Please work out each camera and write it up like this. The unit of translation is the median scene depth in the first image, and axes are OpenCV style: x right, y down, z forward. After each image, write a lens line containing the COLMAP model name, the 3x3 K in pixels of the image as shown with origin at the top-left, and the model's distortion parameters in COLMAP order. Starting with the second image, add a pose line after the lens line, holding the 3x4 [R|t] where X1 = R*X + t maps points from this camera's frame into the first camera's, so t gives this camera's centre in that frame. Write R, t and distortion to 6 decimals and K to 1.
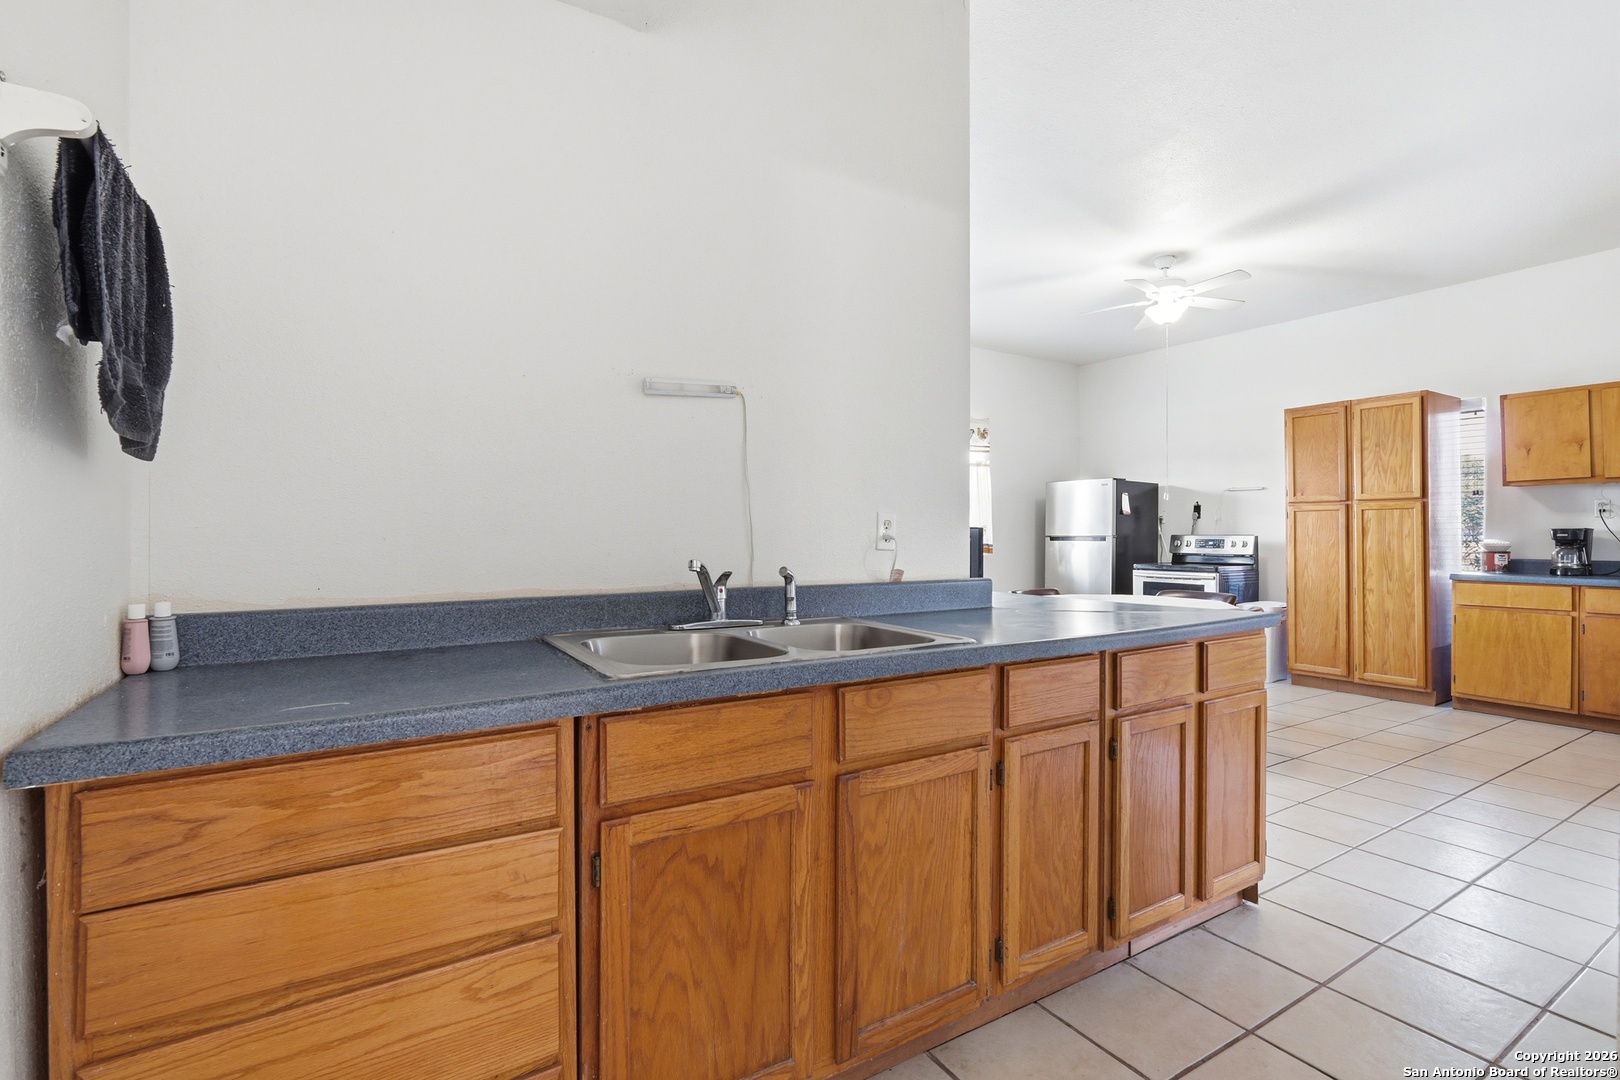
lens RADIAL K [[747.4, 0, 812.0], [0, 747.4, 535.1], [0, 0, 1]] dist [-0.003355, -0.000094]
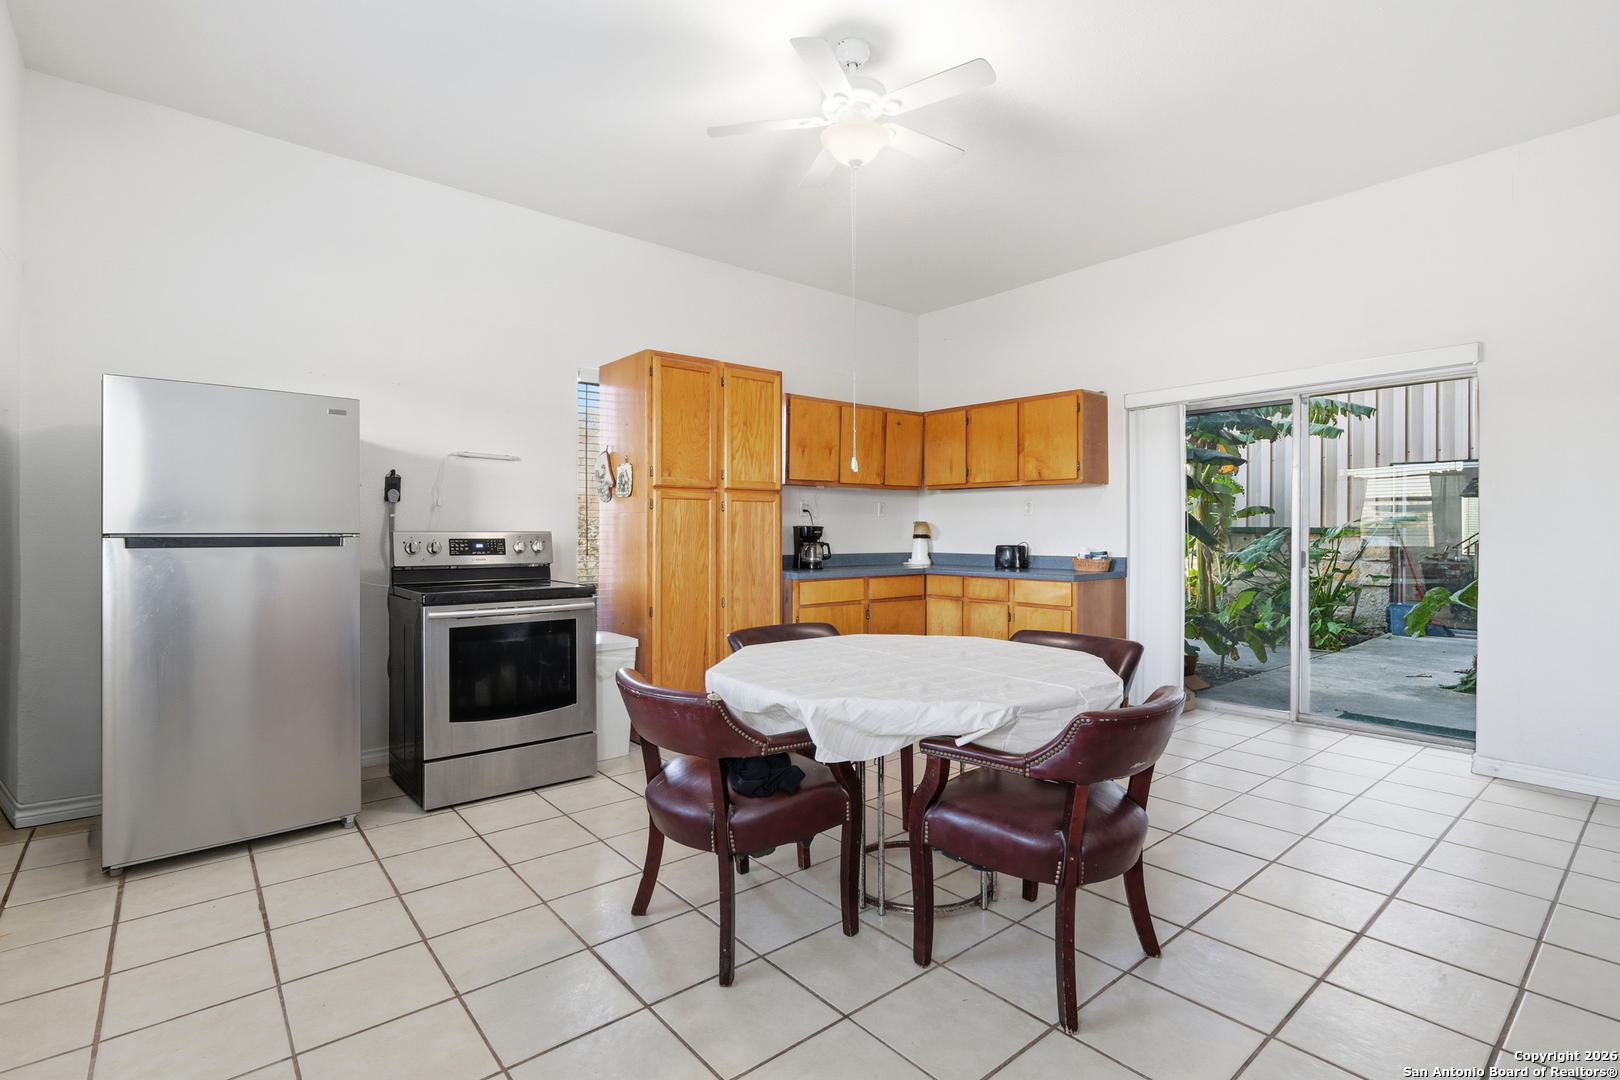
lens RADIAL K [[747.4, 0, 811.2], [0, 747.4, 538.1], [0, 0, 1]] dist [-0.003355, -0.000094]
pose [[-0.139747, -0.001510, 0.990186, -0.070055], [0.000353, 0.999999, 0.001574, 0.004995], [-0.990187, 0.000570, -0.139747, 0.992739]]
